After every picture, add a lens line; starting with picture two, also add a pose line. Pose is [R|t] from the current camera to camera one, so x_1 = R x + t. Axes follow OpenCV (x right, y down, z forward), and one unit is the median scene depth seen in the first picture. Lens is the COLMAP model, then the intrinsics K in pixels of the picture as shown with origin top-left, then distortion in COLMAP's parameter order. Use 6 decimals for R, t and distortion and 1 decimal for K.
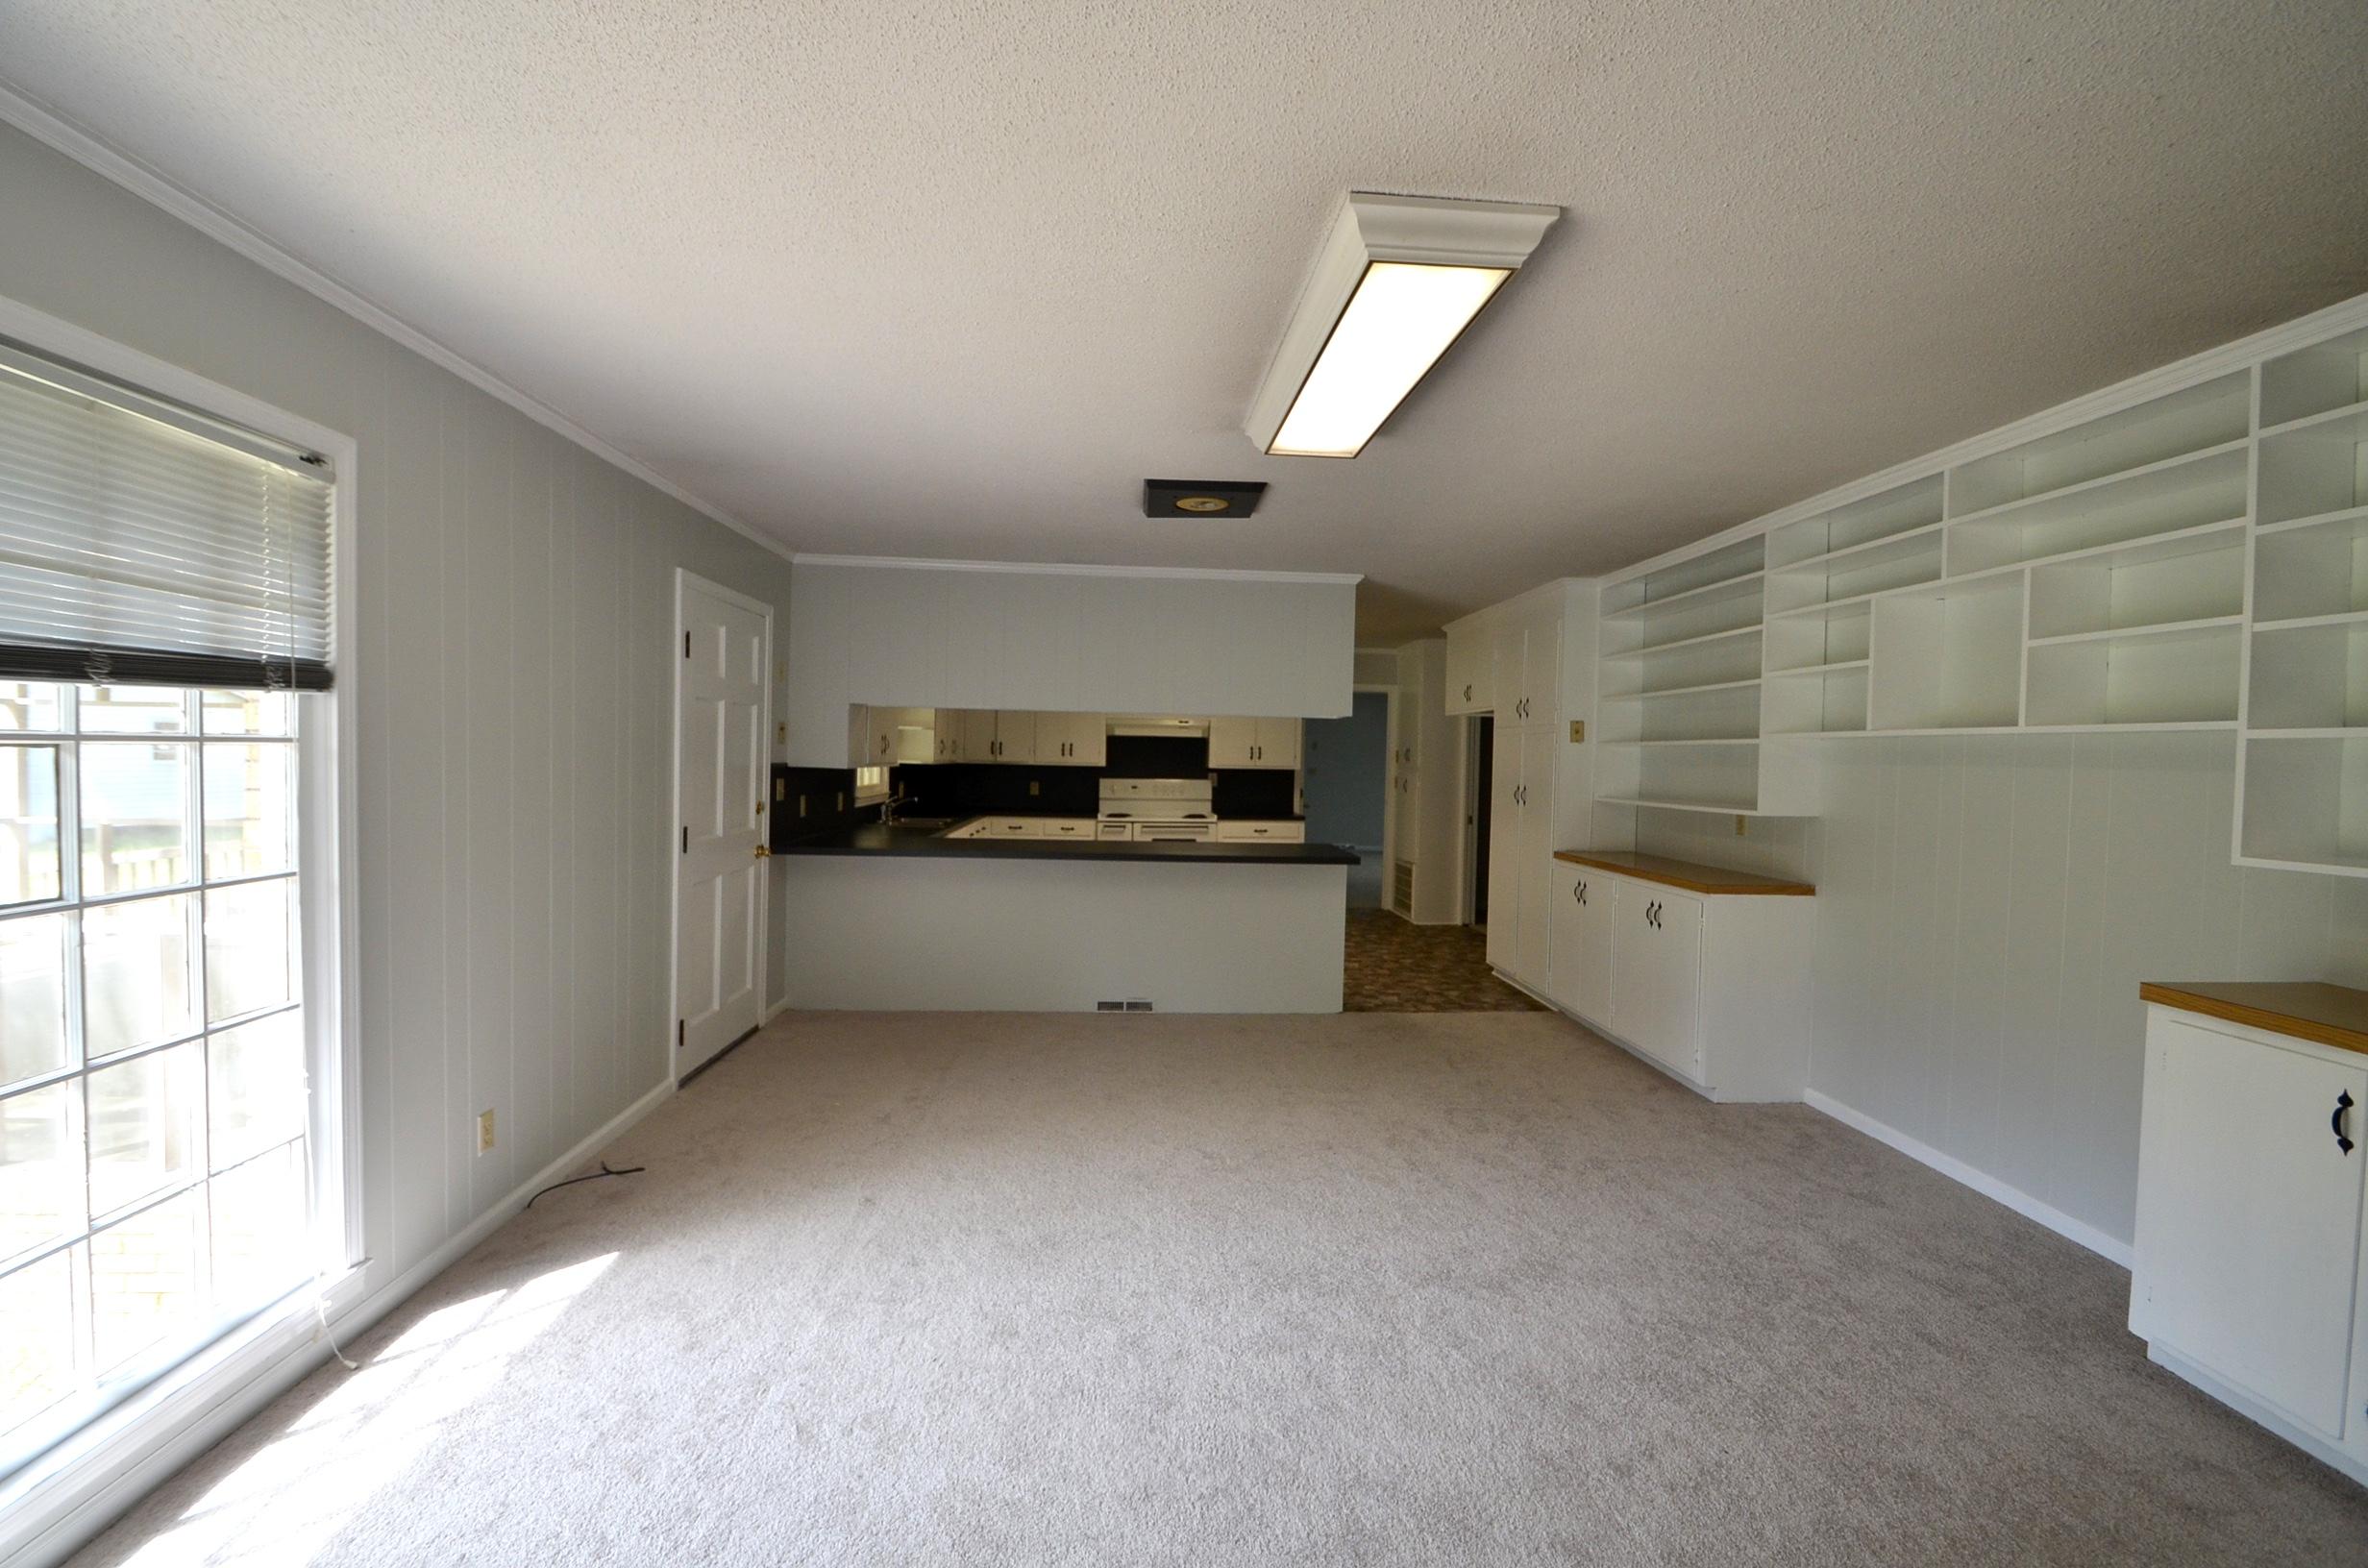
lens RADIAL K [[1032.5, 0, 1184.7], [0, 1032.5, 792.1], [0, 0, 1]] dist [0.006196, -0.010681]
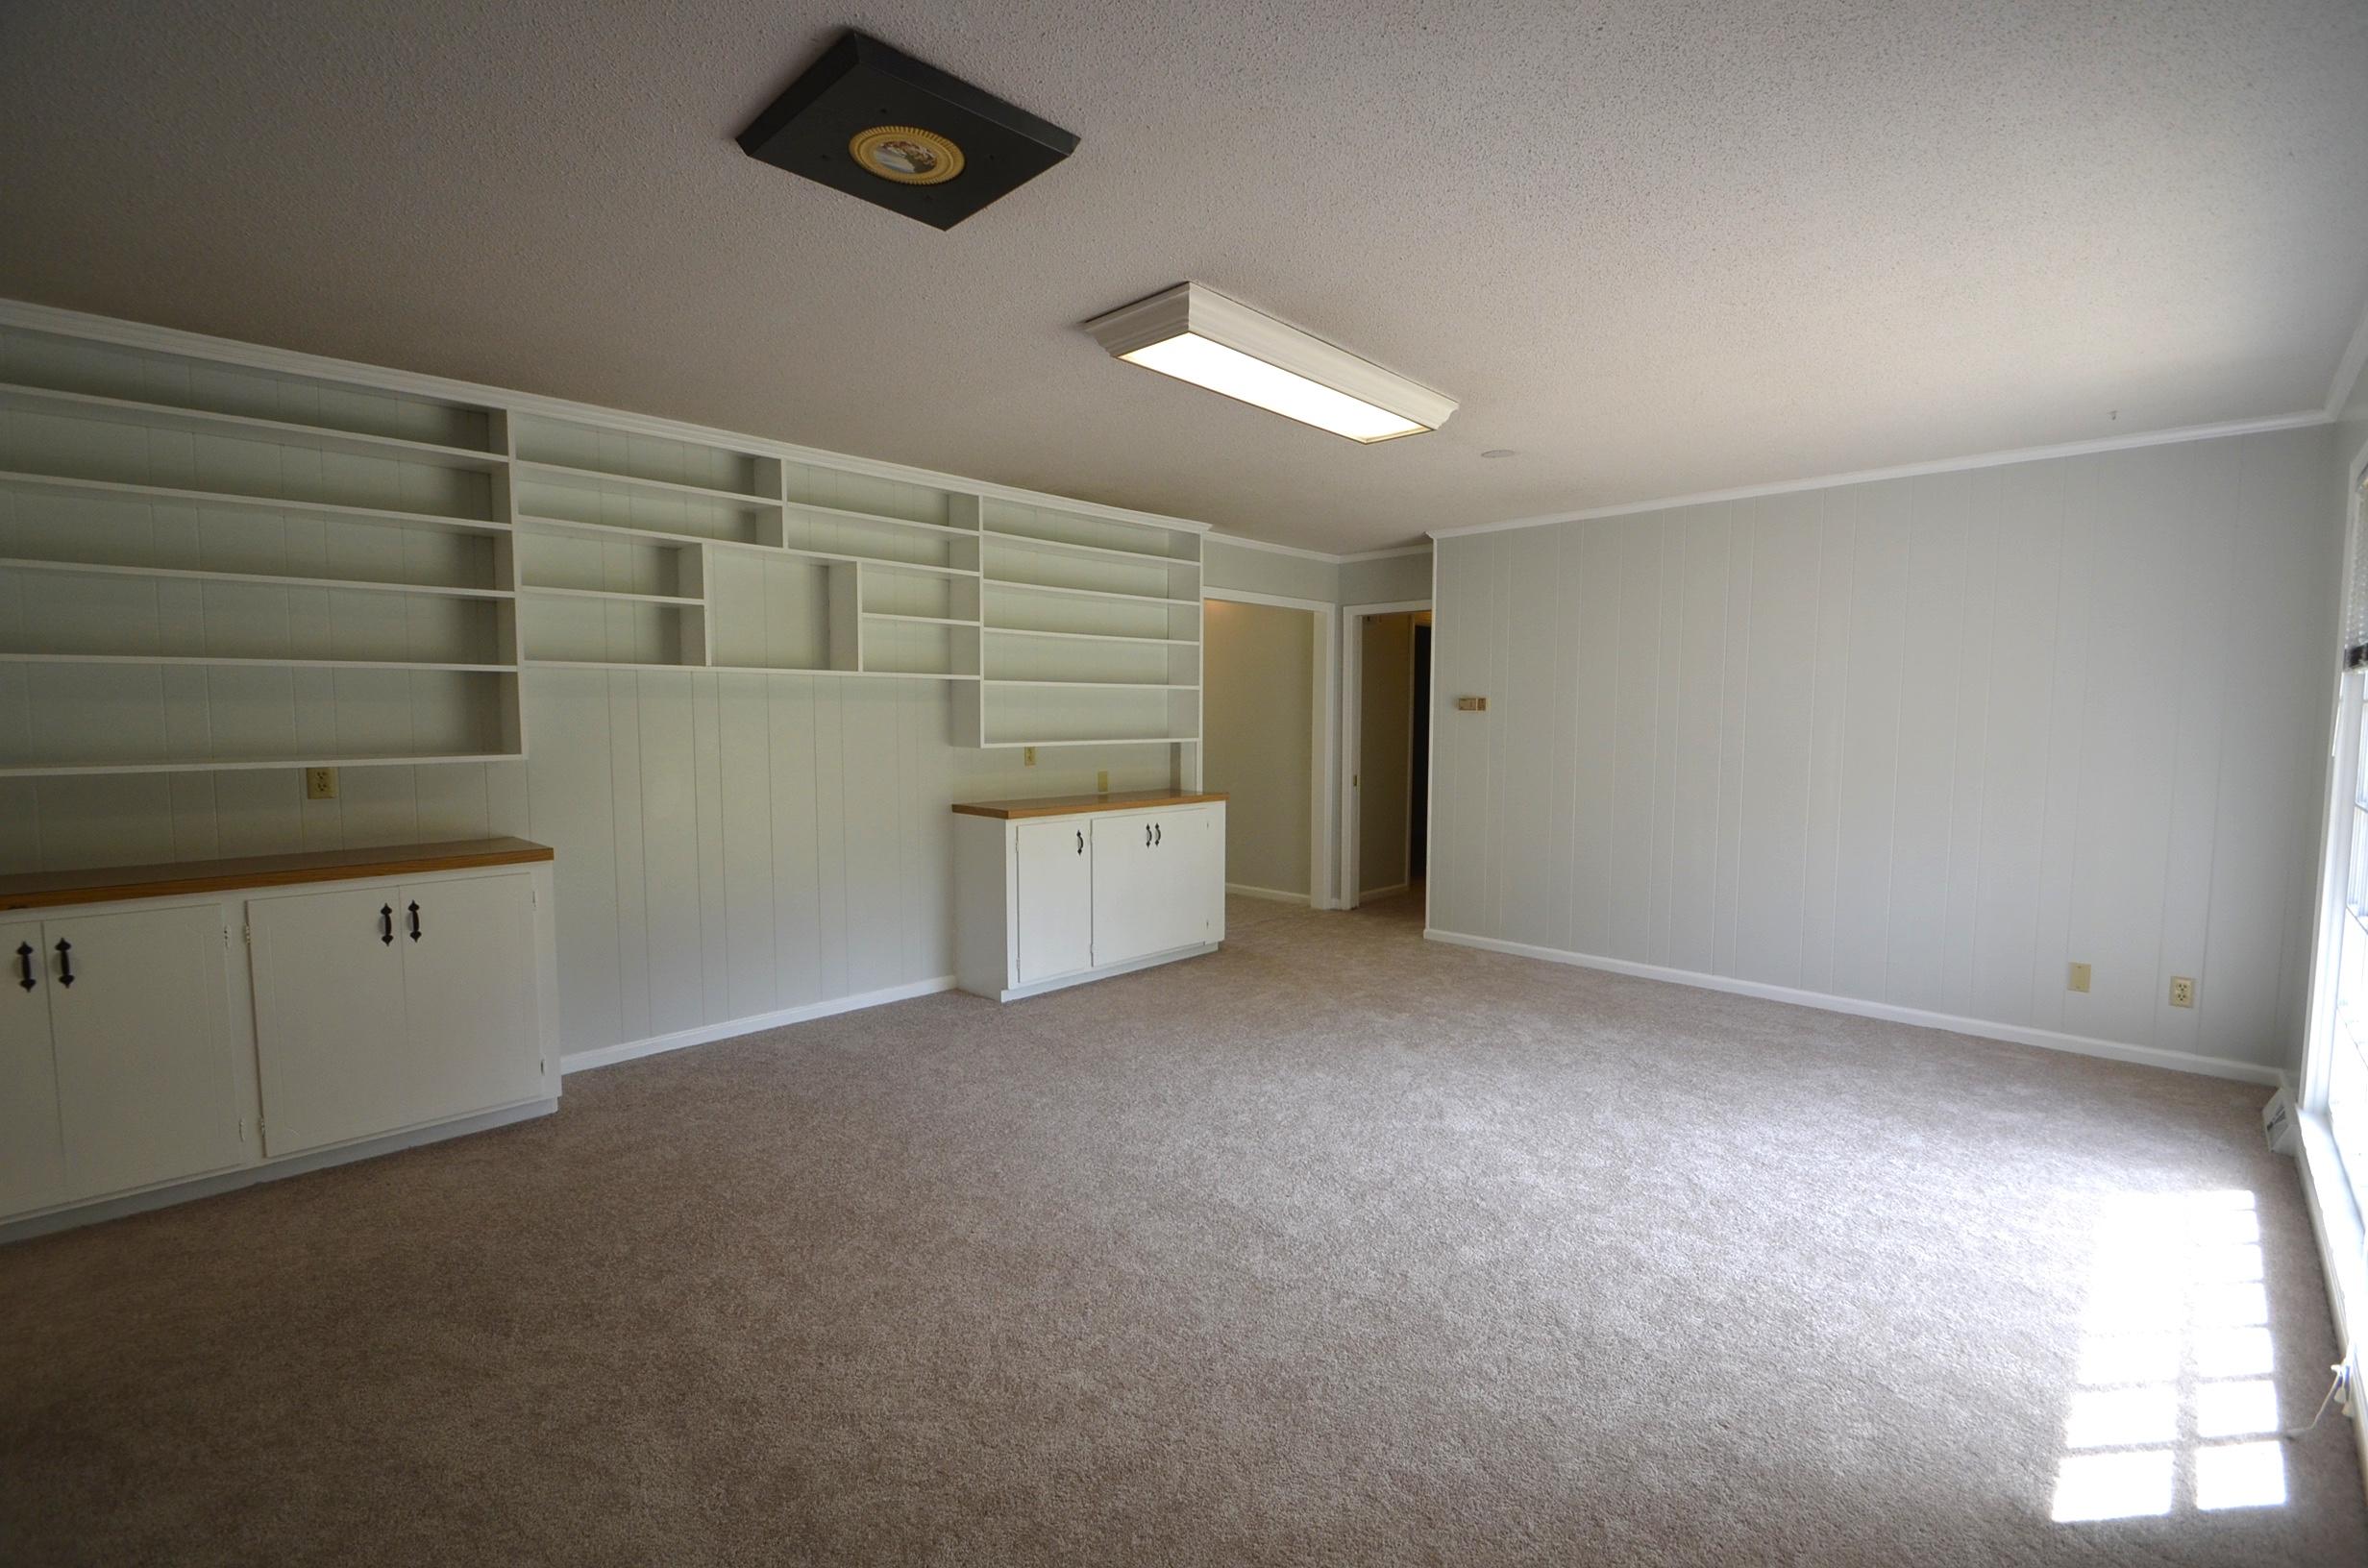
lens RADIAL K [[1032.5, 0, 1184.7], [0, 1032.5, 792.1], [0, 0, 1]] dist [0.006196, -0.010681]
pose [[-0.677597, -0.076443, 0.731450, -0.340054], [0.012423, 0.993252, 0.115312, -0.033716], [-0.735329, 0.087221, -0.672074, 0.974684]]
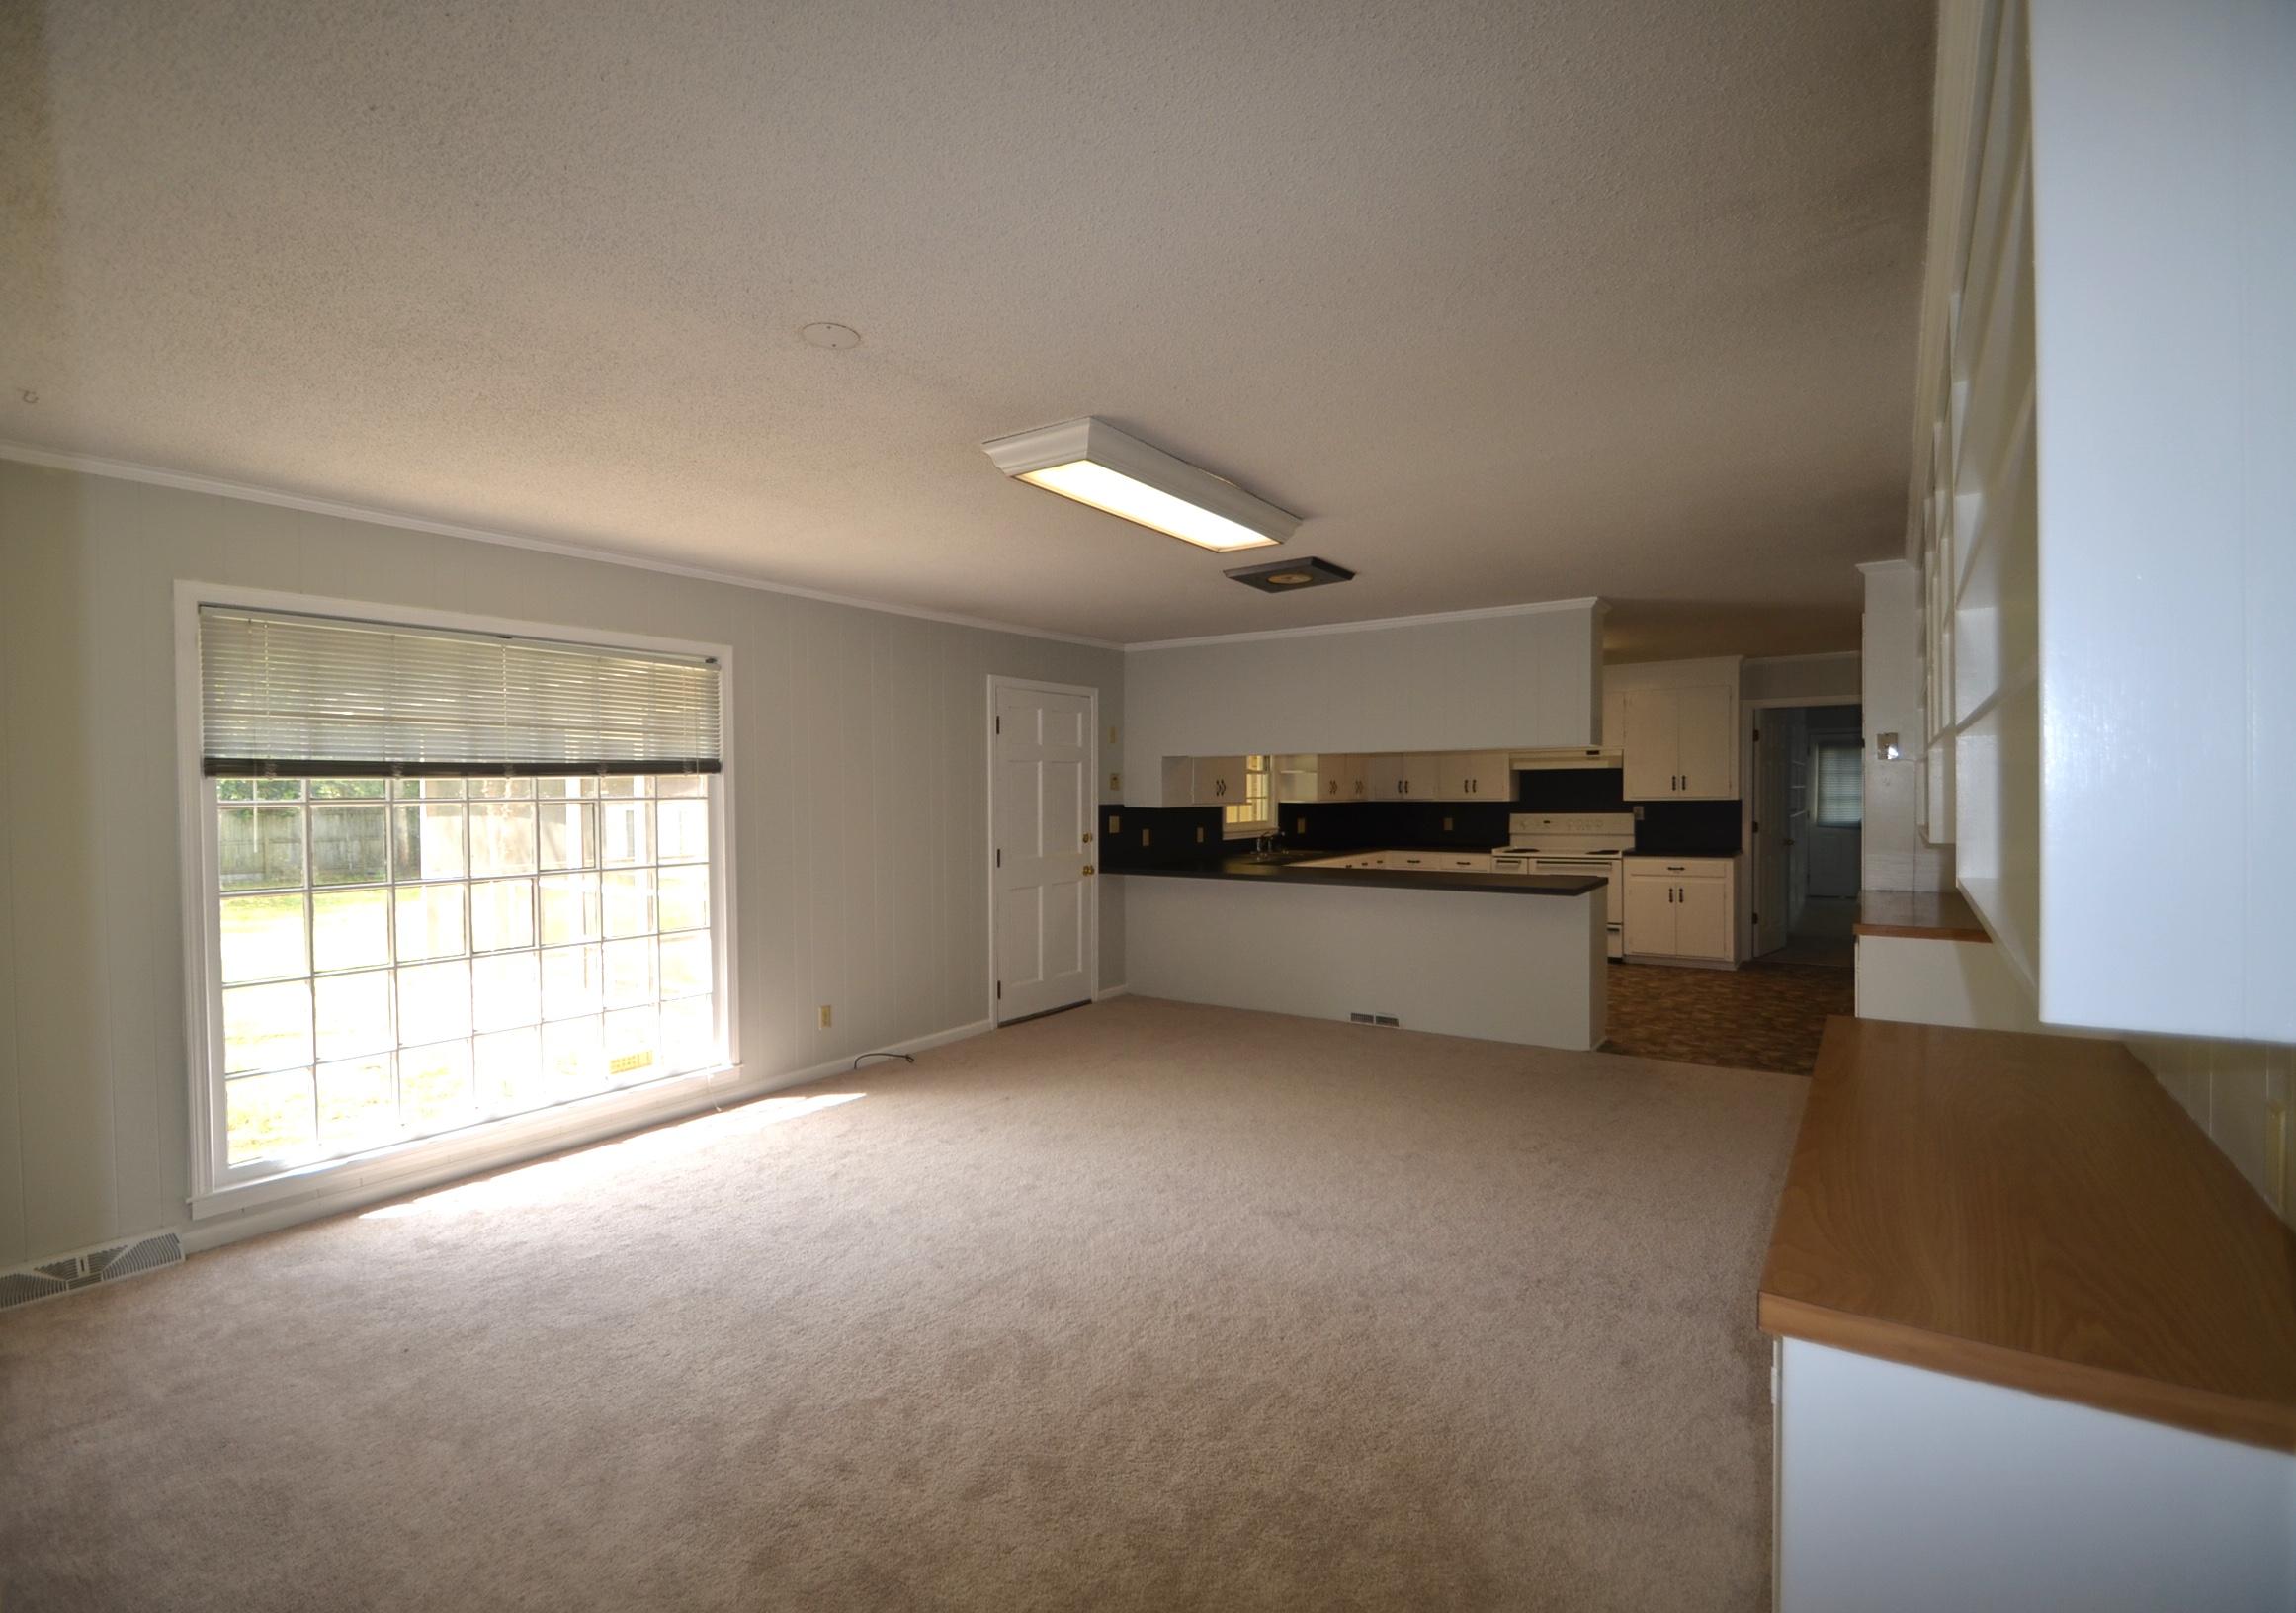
lens RADIAL K [[1062.5, 0, 1122.0], [0, 1062.5, 815.7], [0, 0, 1]] dist [0.001317, 0.000155]
pose [[0.777084, -0.014384, -0.629233, 0.493724], [0.003417, 0.999821, -0.018635, 0.012037], [0.629388, 0.012331, 0.776993, -0.054188]]
